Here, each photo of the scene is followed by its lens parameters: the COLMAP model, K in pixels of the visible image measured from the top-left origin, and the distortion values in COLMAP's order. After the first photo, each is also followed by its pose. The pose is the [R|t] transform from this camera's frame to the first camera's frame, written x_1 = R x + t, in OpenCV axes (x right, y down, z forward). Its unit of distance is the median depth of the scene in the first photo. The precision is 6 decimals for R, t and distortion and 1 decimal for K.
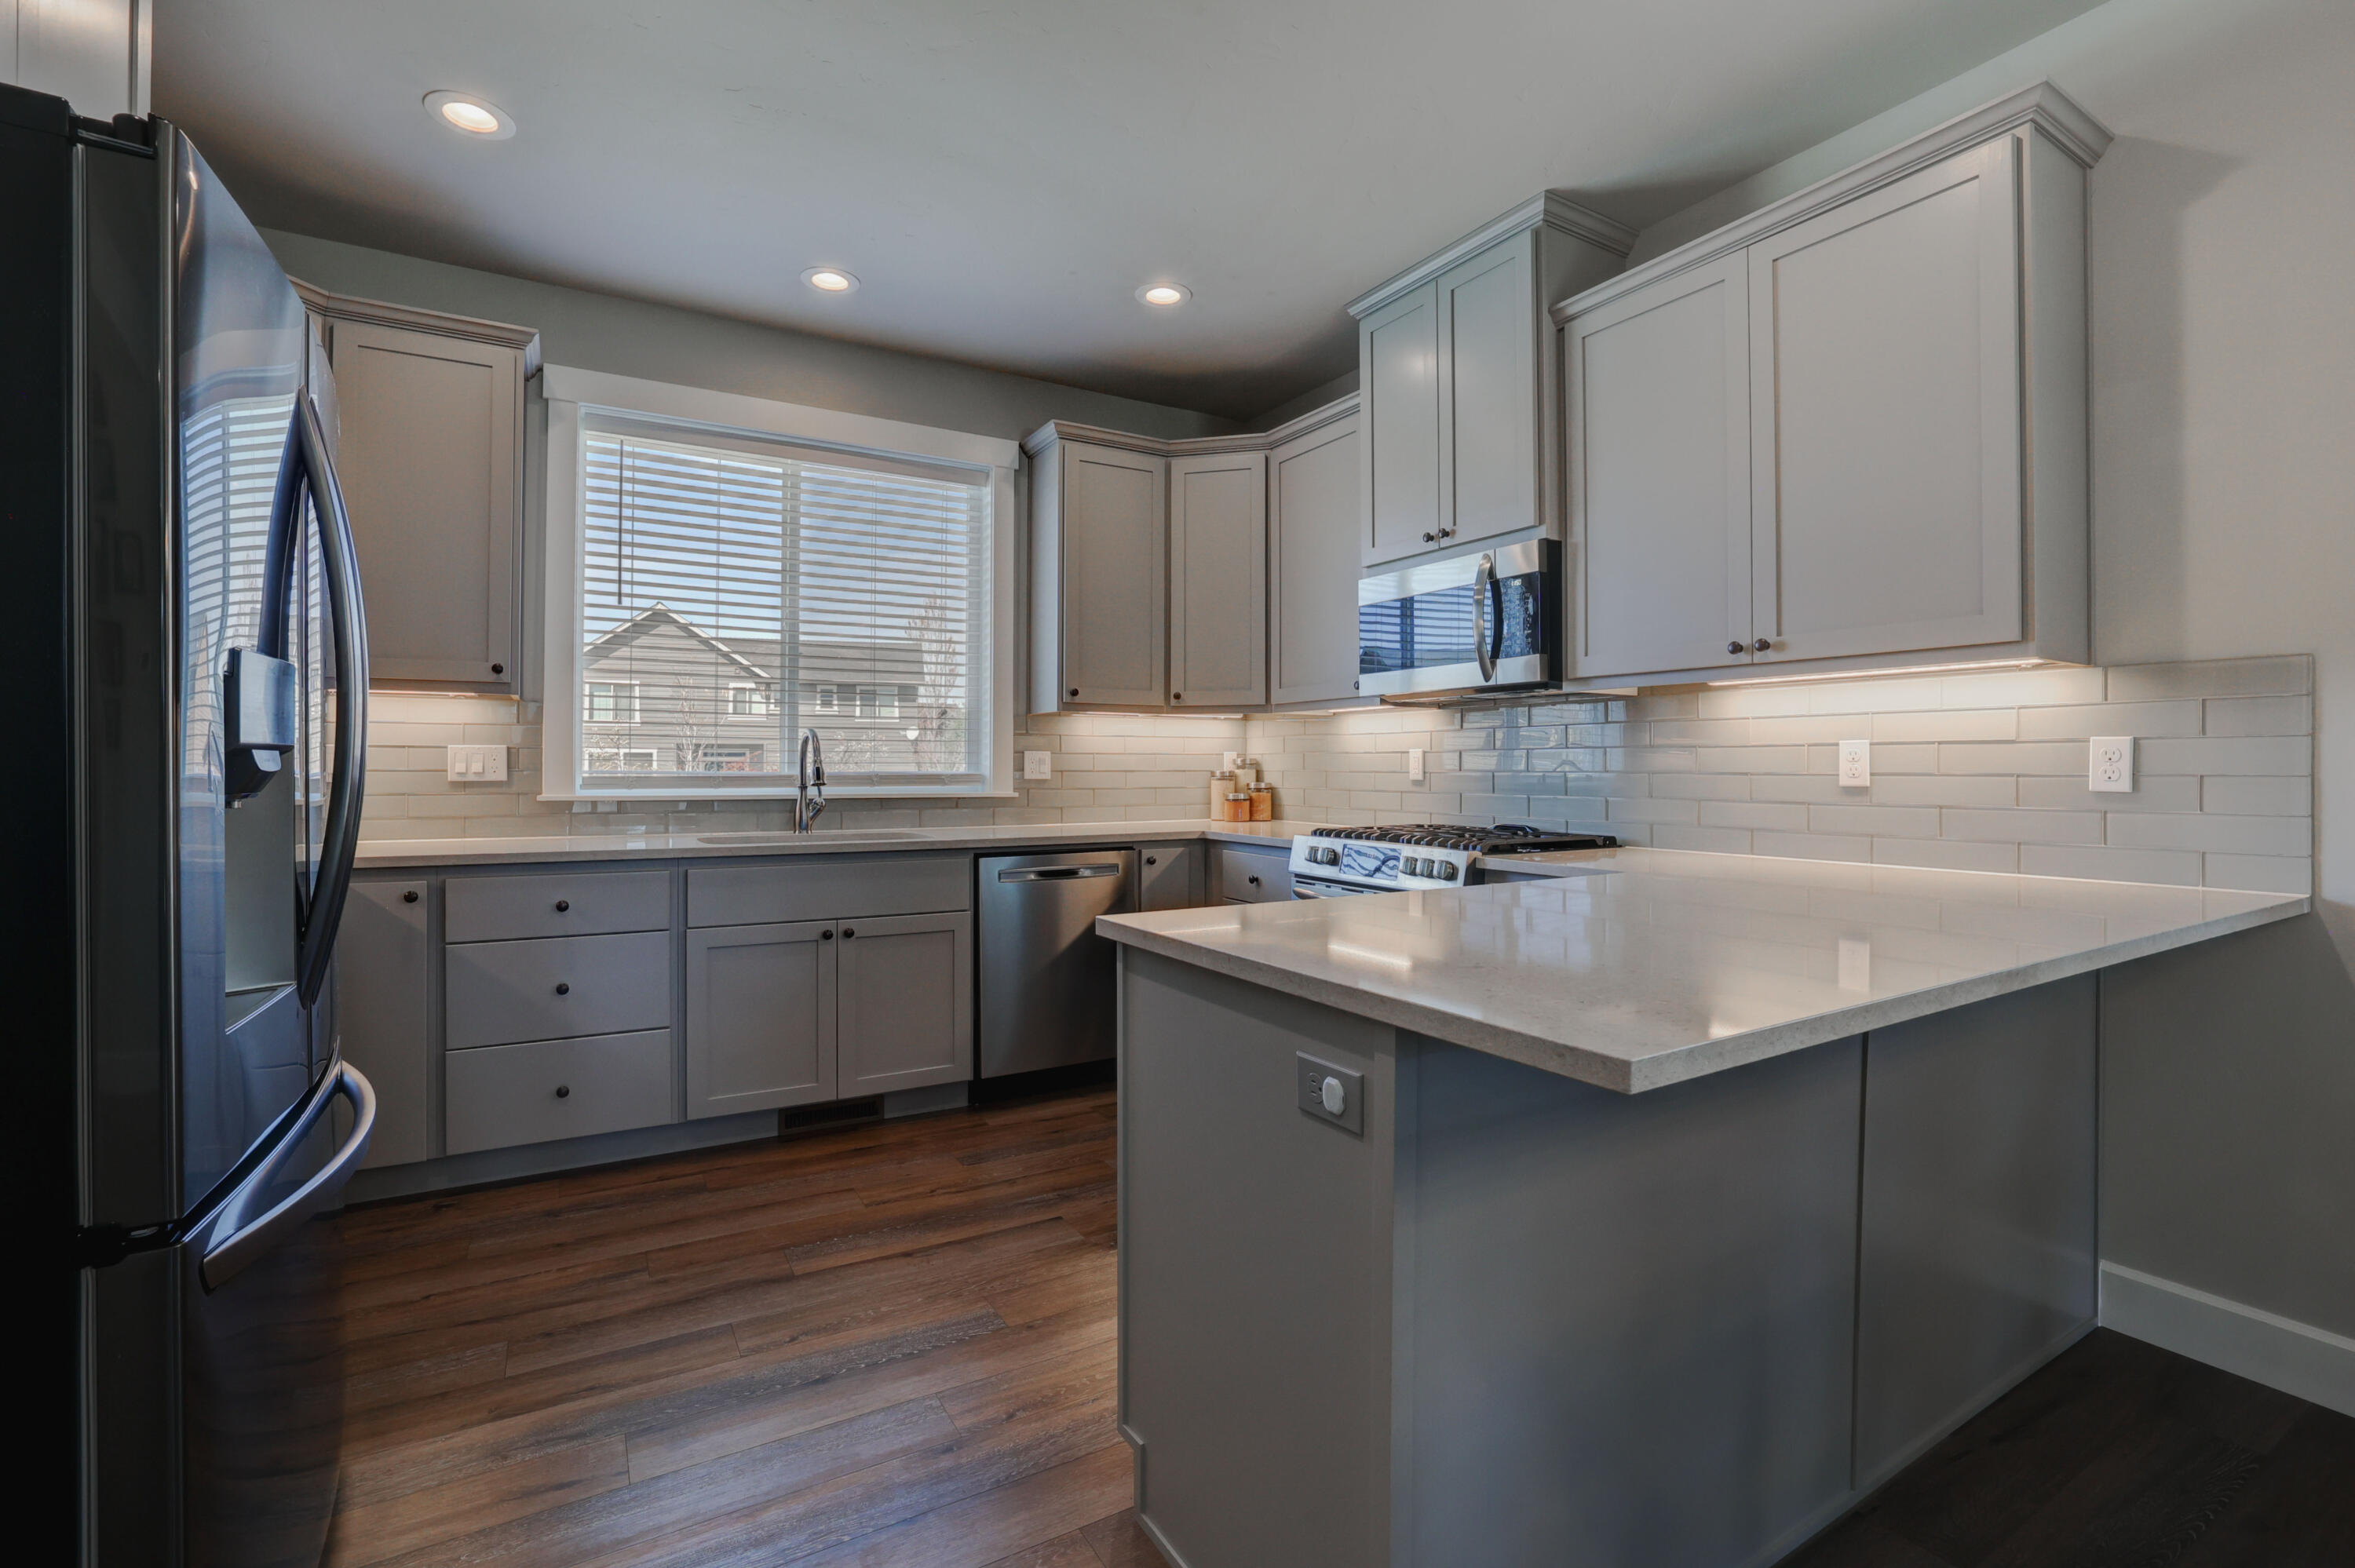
lens RADIAL K [[1038.8, 0, 1167.1], [0, 1038.8, 763.3], [0, 0, 1]] dist [-0.044639, 0.018494]
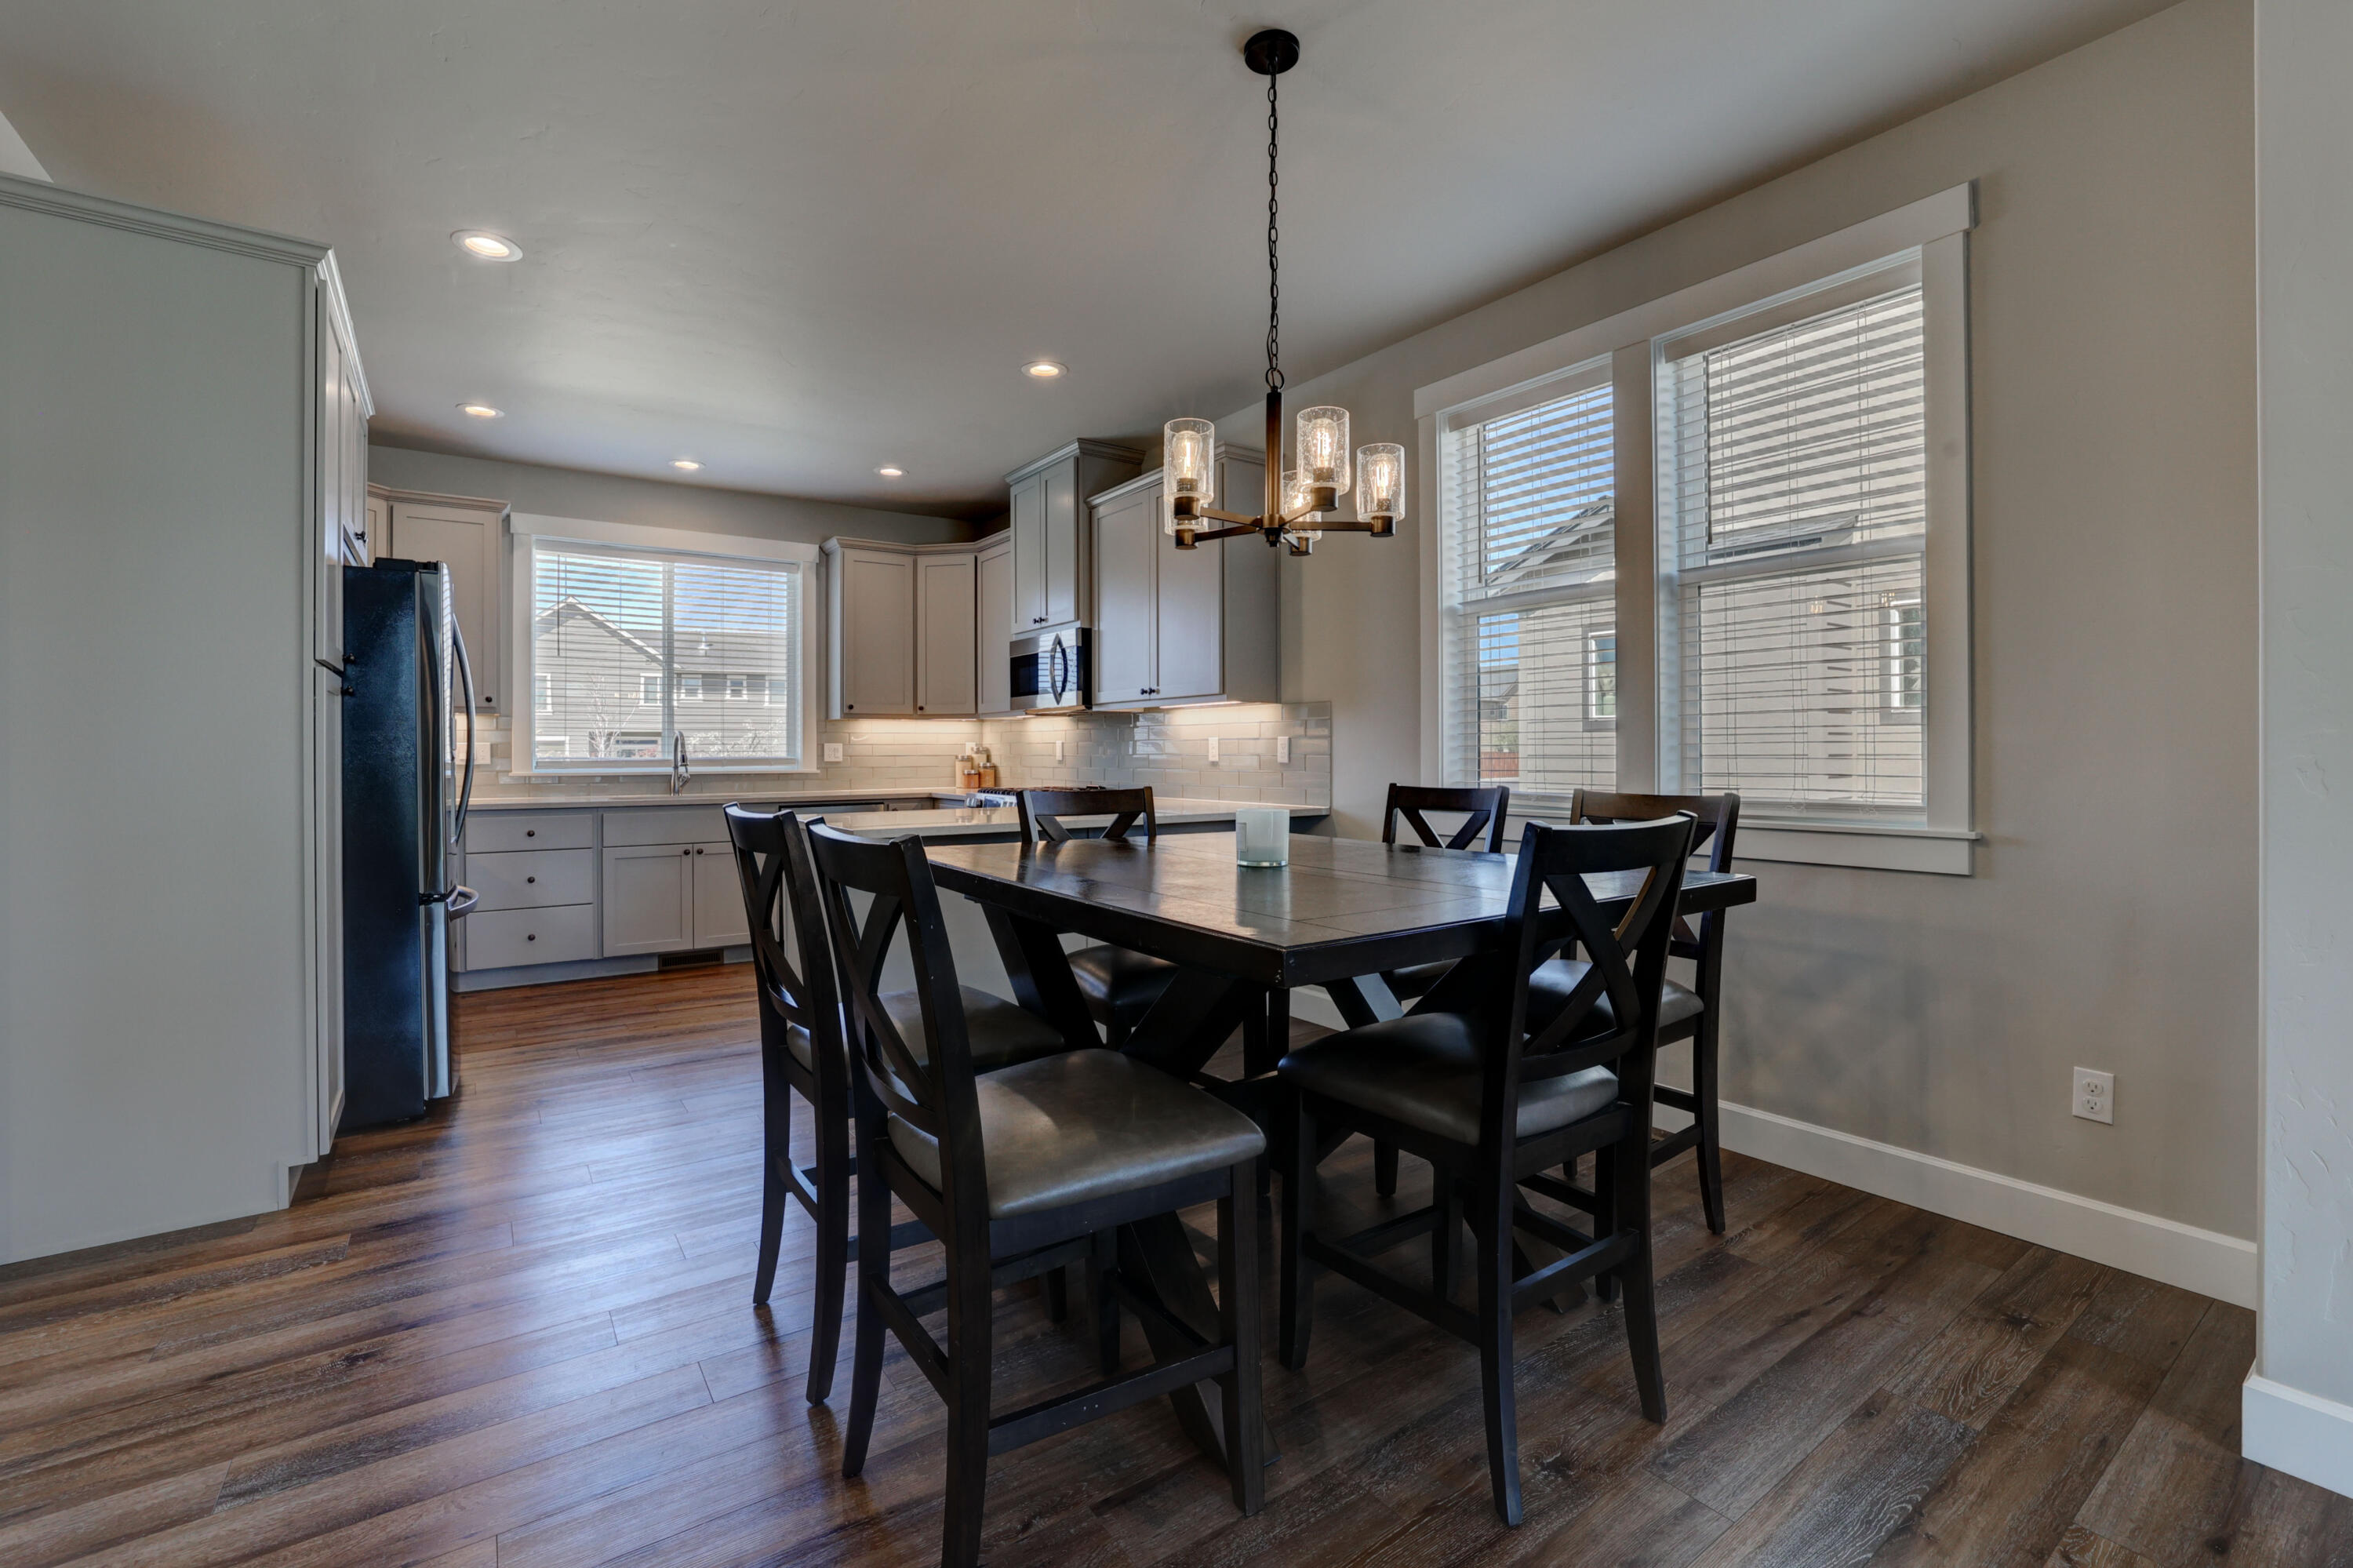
lens RADIAL K [[1031.6, 0, 1134.7], [0, 1031.6, 745.1], [0, 0, 1]] dist [-0.003185, -0.000090]
pose [[0.998834, -0.006093, 0.047896, 0.321650], [0.006211, 0.999978, -0.002311, -0.003541], [-0.047881, 0.002605, 0.998850, -0.722330]]
